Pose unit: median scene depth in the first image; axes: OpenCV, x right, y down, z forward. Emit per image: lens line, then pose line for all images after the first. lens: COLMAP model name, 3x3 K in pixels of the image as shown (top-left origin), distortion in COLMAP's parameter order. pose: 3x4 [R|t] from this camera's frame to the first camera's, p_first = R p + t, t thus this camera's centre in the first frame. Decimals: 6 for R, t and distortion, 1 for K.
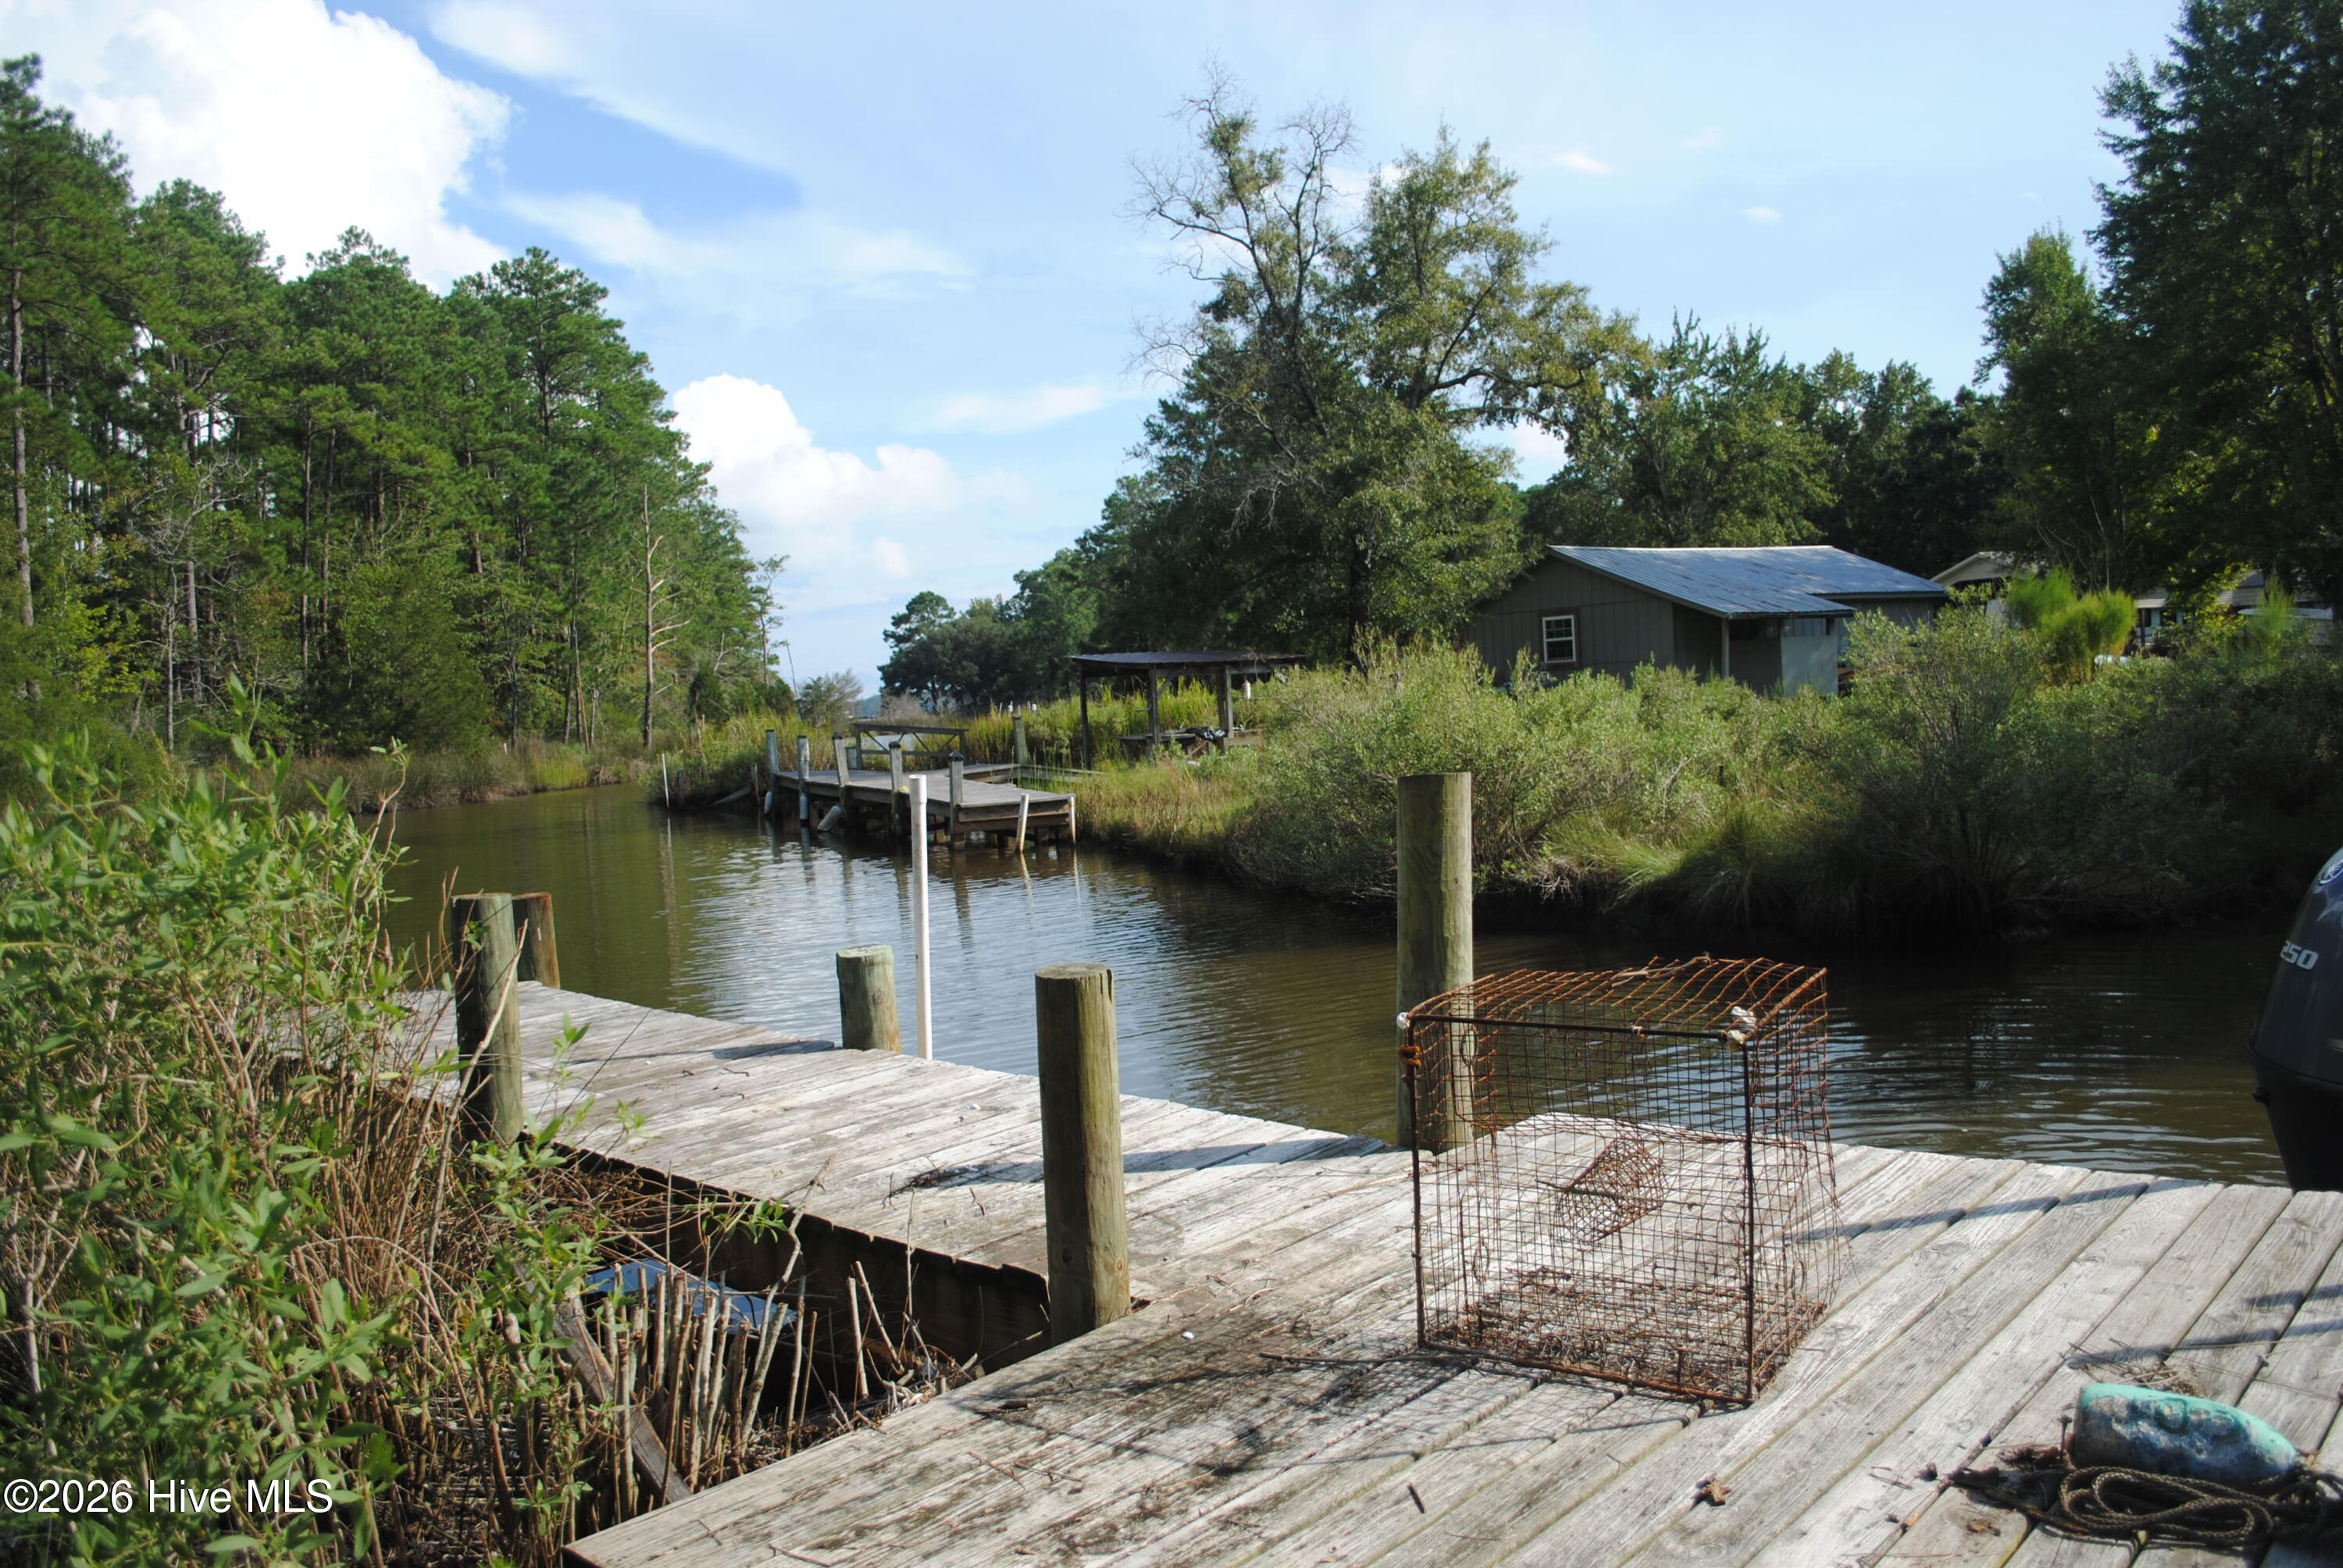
lens RADIAL K [[1860.1, 0, 1181.7], [0, 1860.1, 791.7], [0, 0, 1]] dist [-0.082783, 0.011967]
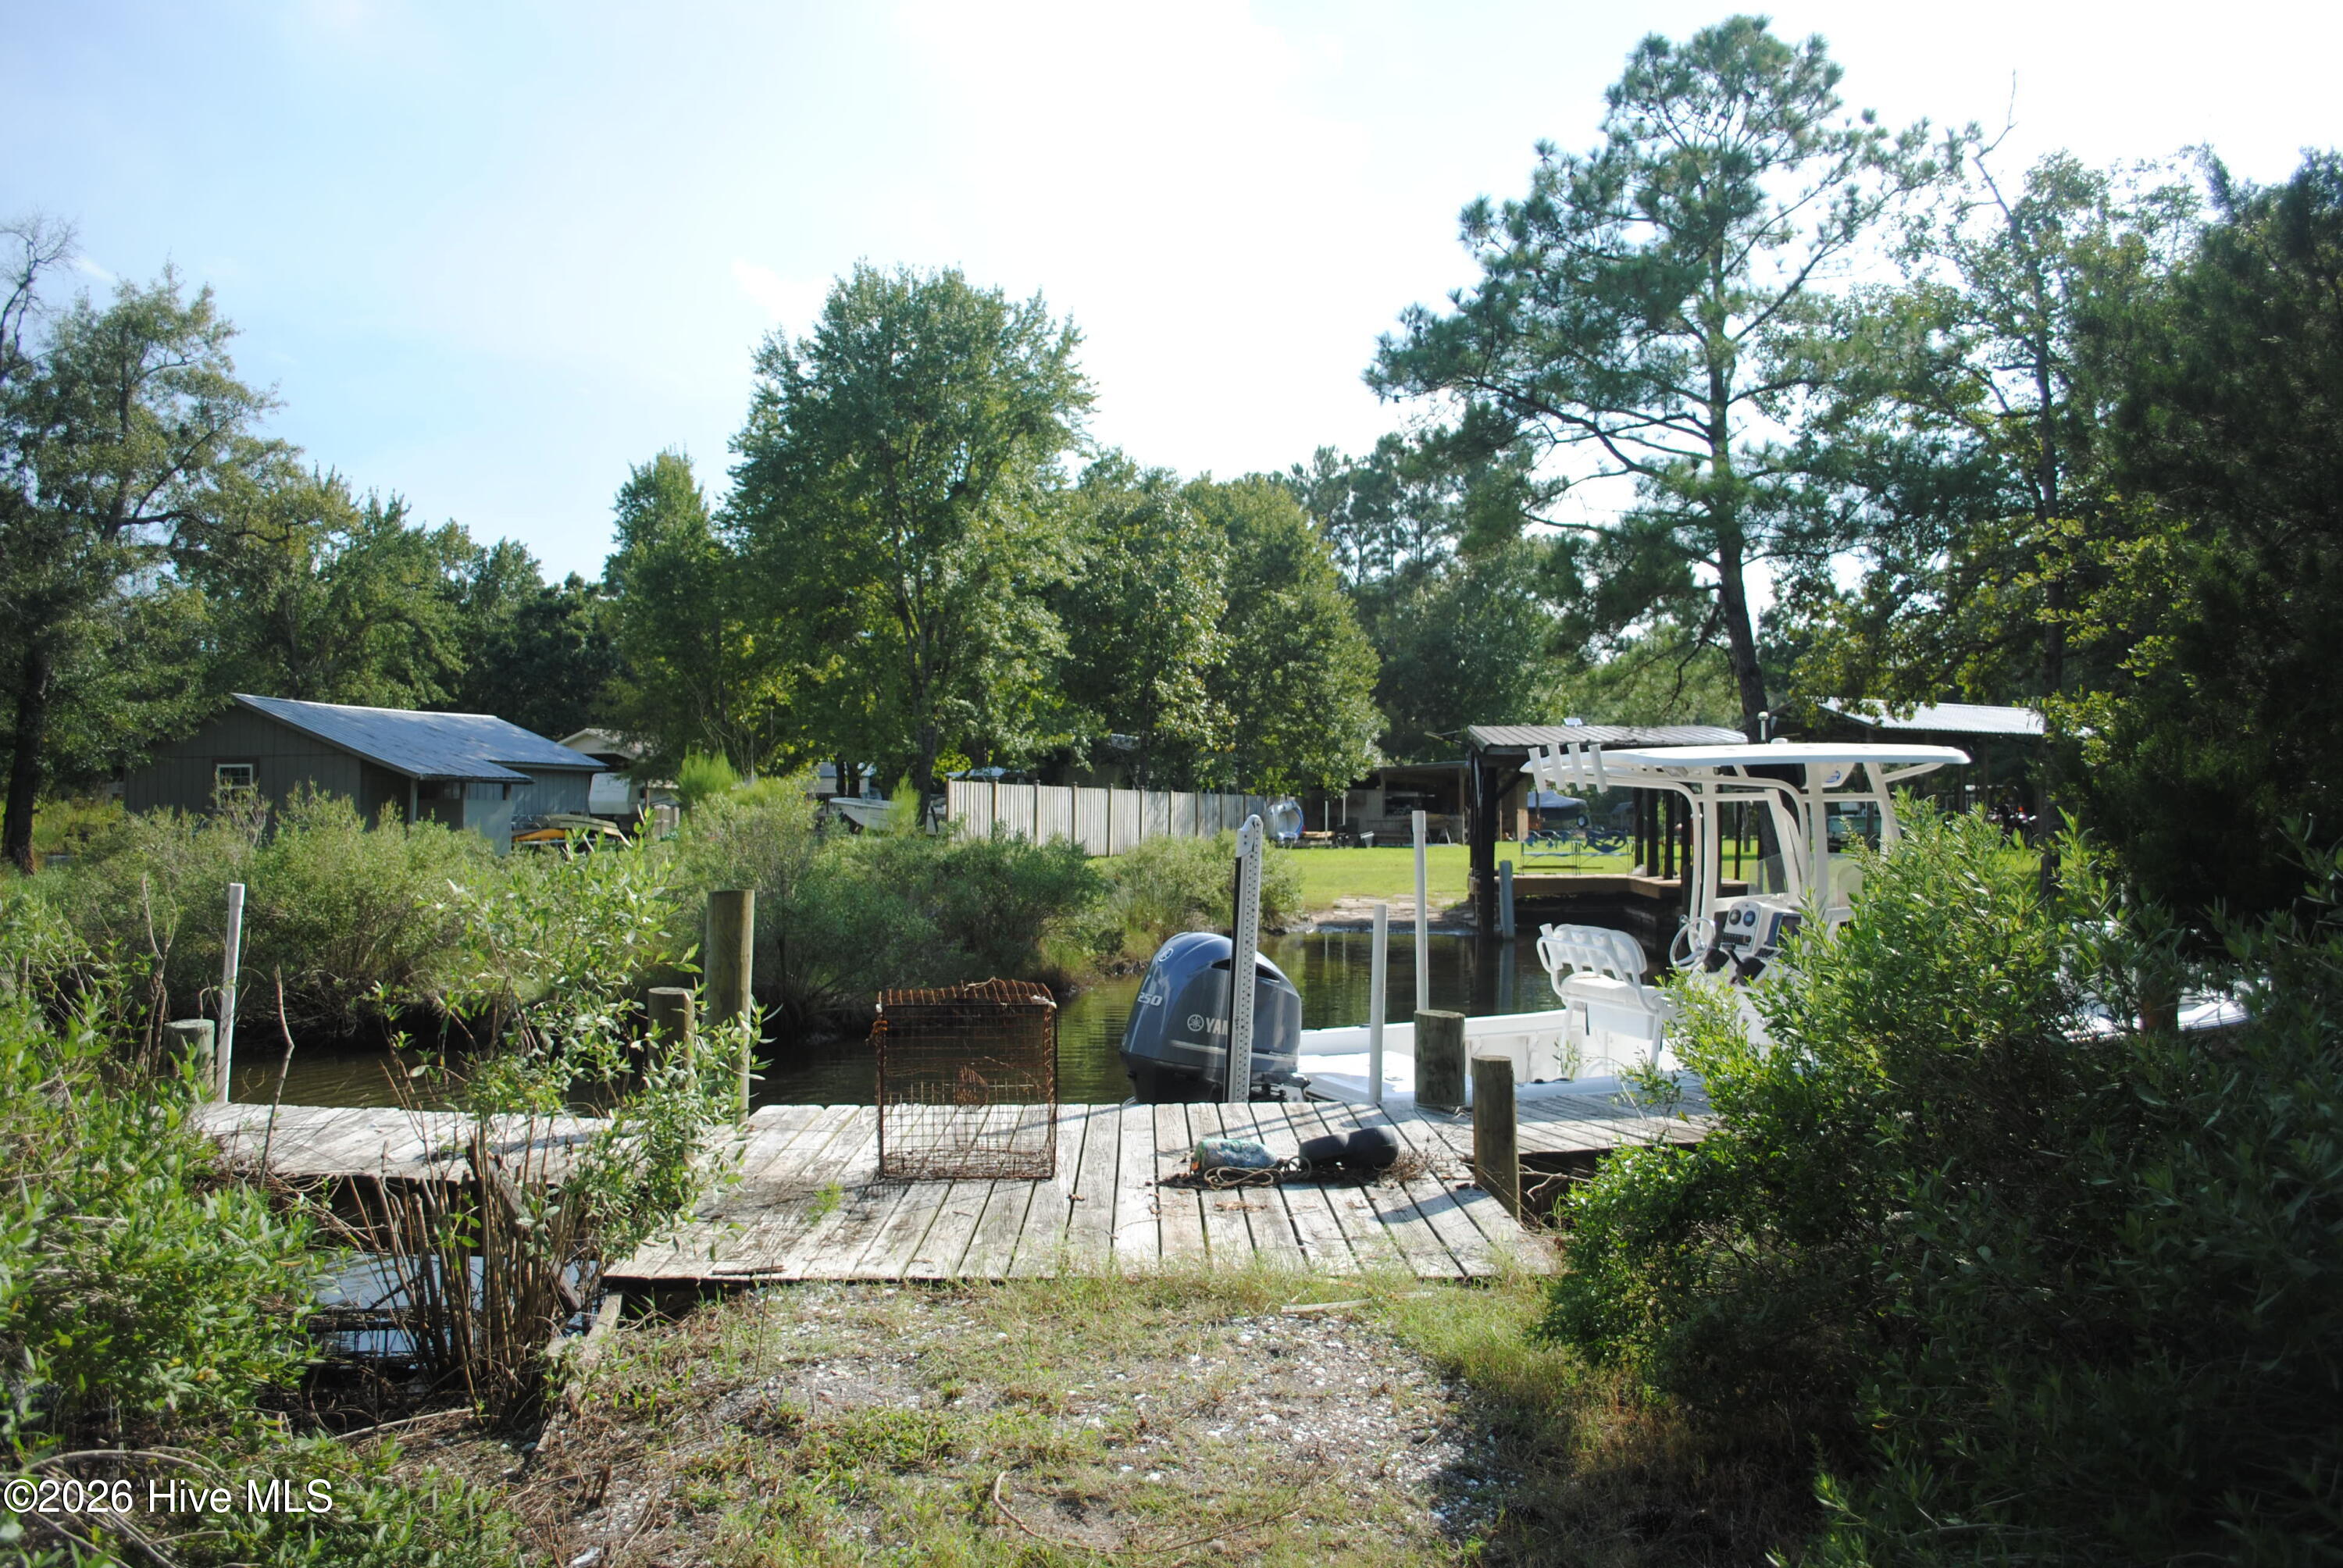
lens RADIAL K [[1856.1, 0, 1177.8], [0, 1856.1, 799.1], [0, 0, 1]] dist [-0.079010, 0.004015]
pose [[0.734558, 0.063830, 0.675537, -0.044785], [-0.006154, 0.996151, -0.087433, 0.003286], [-0.678518, 0.060067, 0.732123, -0.029921]]
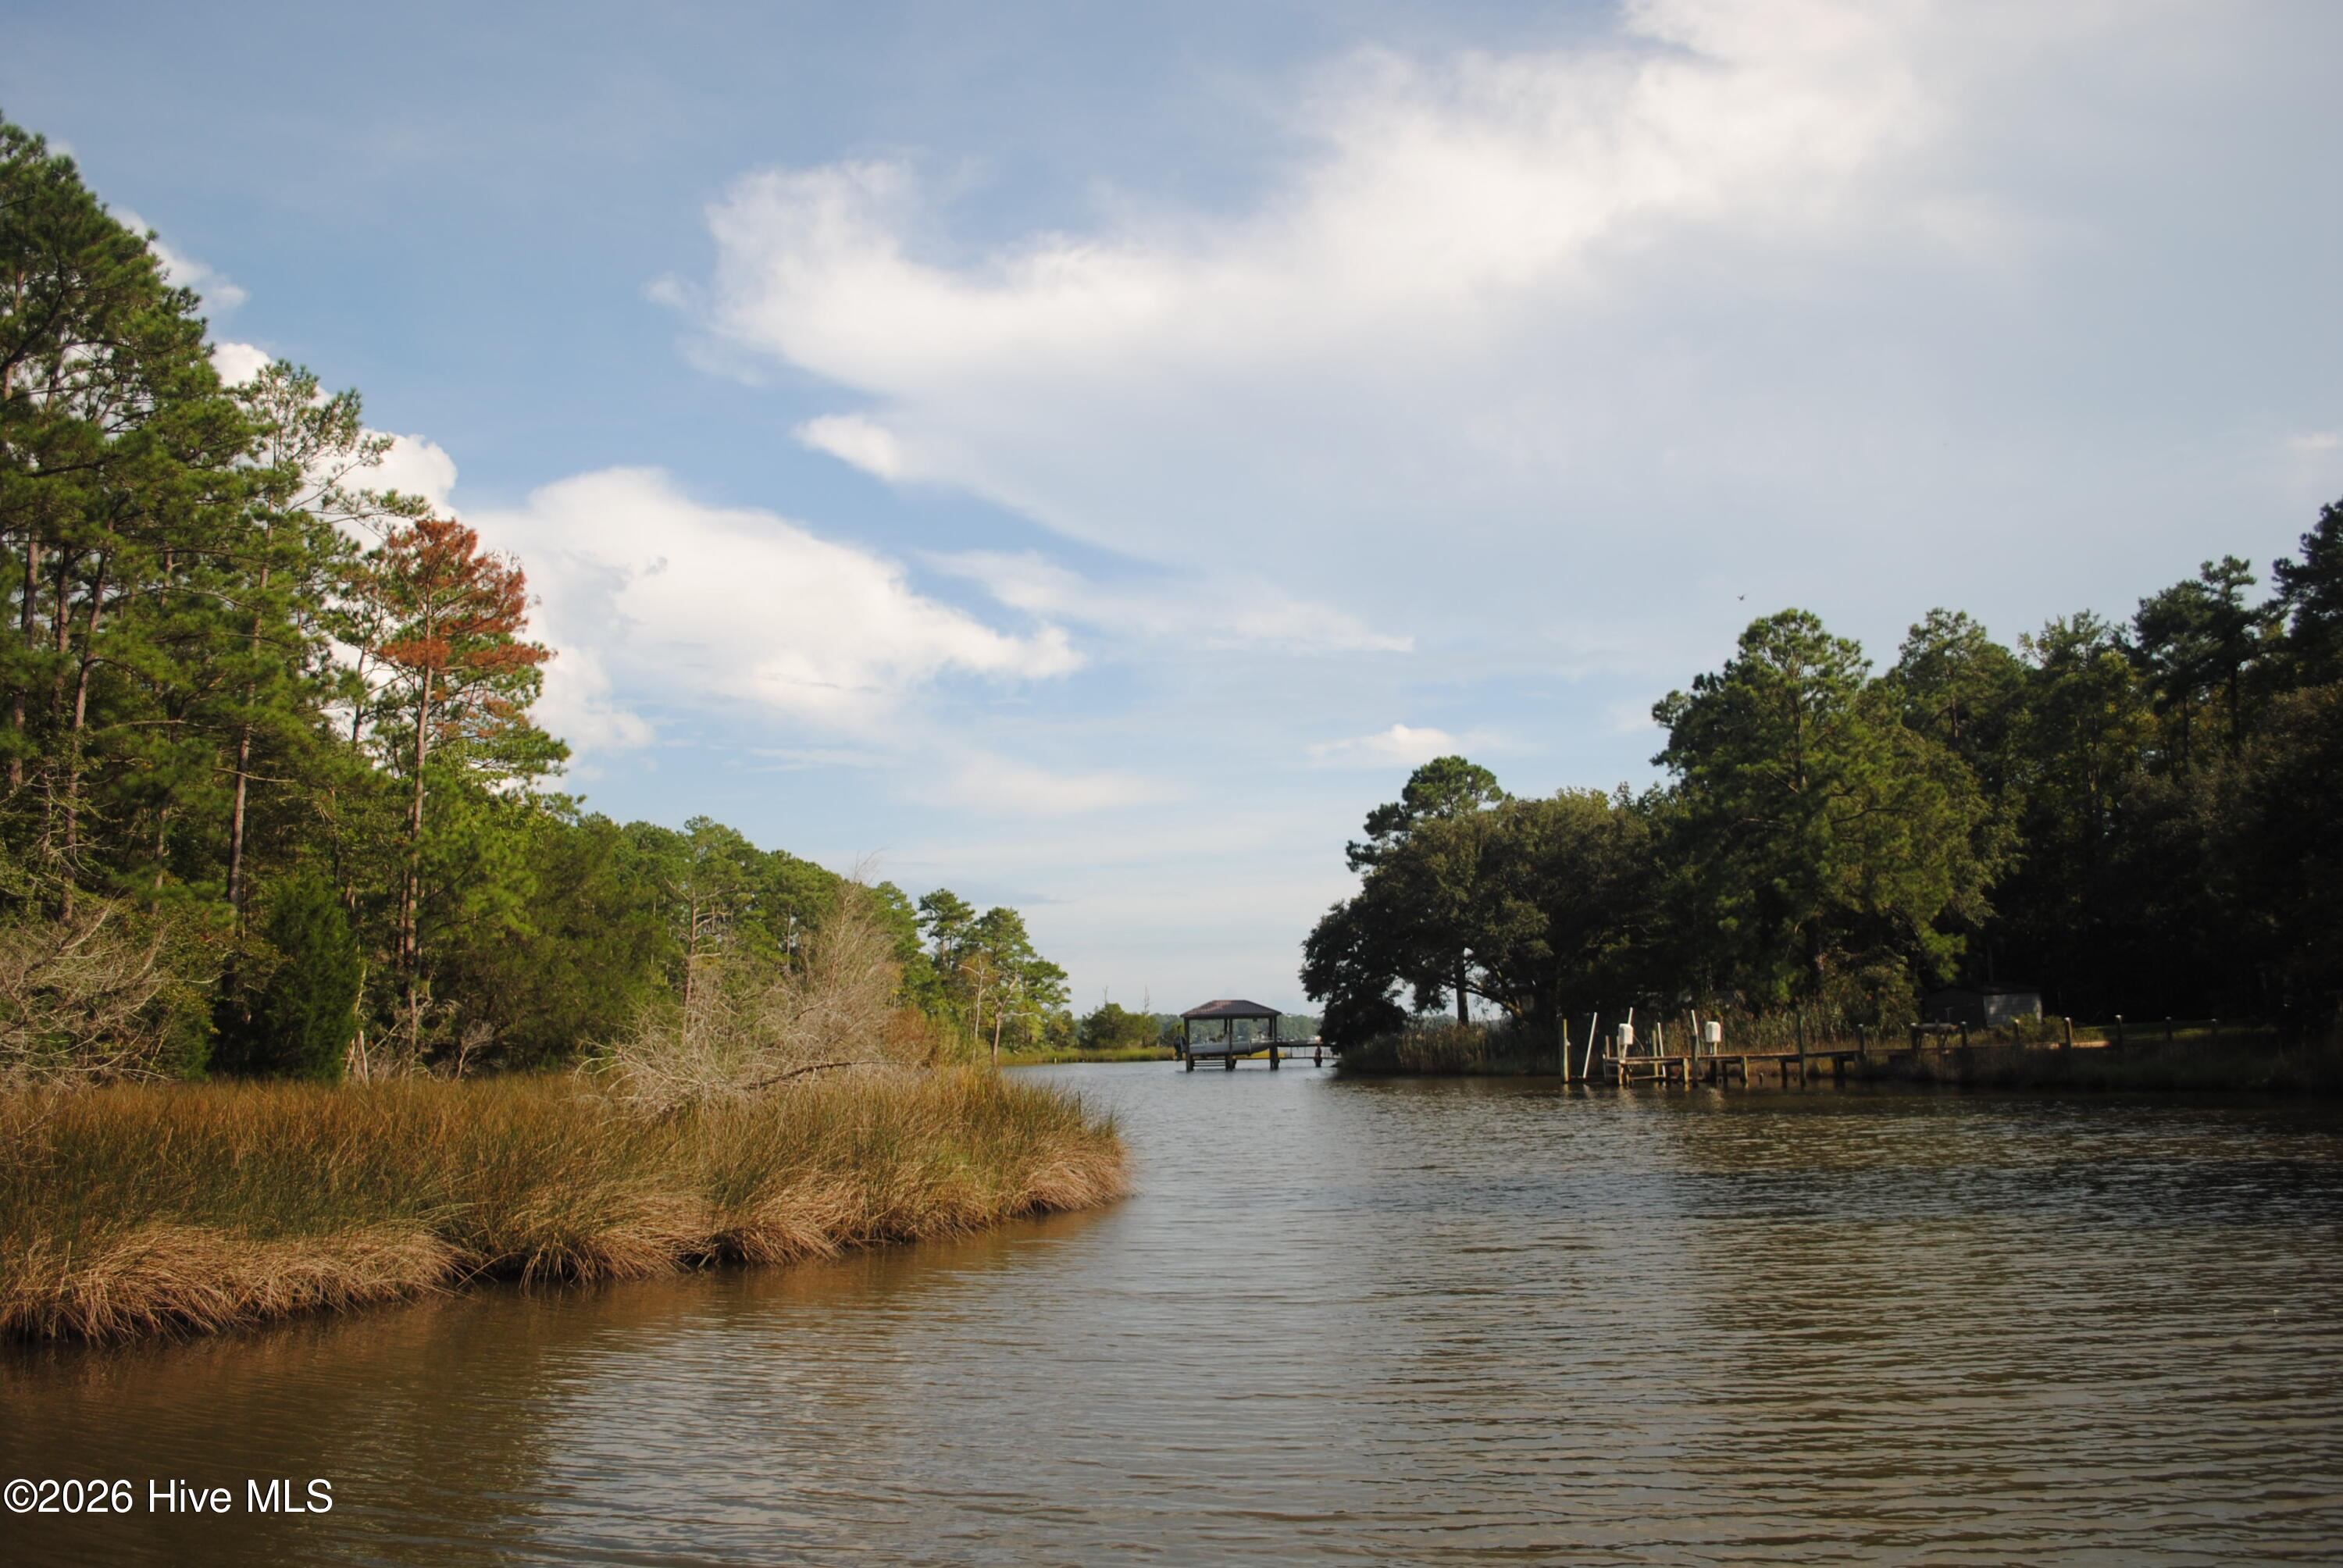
lens RADIAL K [[1877.7, 0, 1203.5], [0, 1877.7, 793.9], [0, 0, 1]] dist [-0.084971, 0.015154]
pose [[0.945123, -0.007954, -0.326618, -0.194042], [-0.047608, 0.985680, -0.161766, -0.102336], [0.323227, 0.168438, 0.931210, 2.287193]]
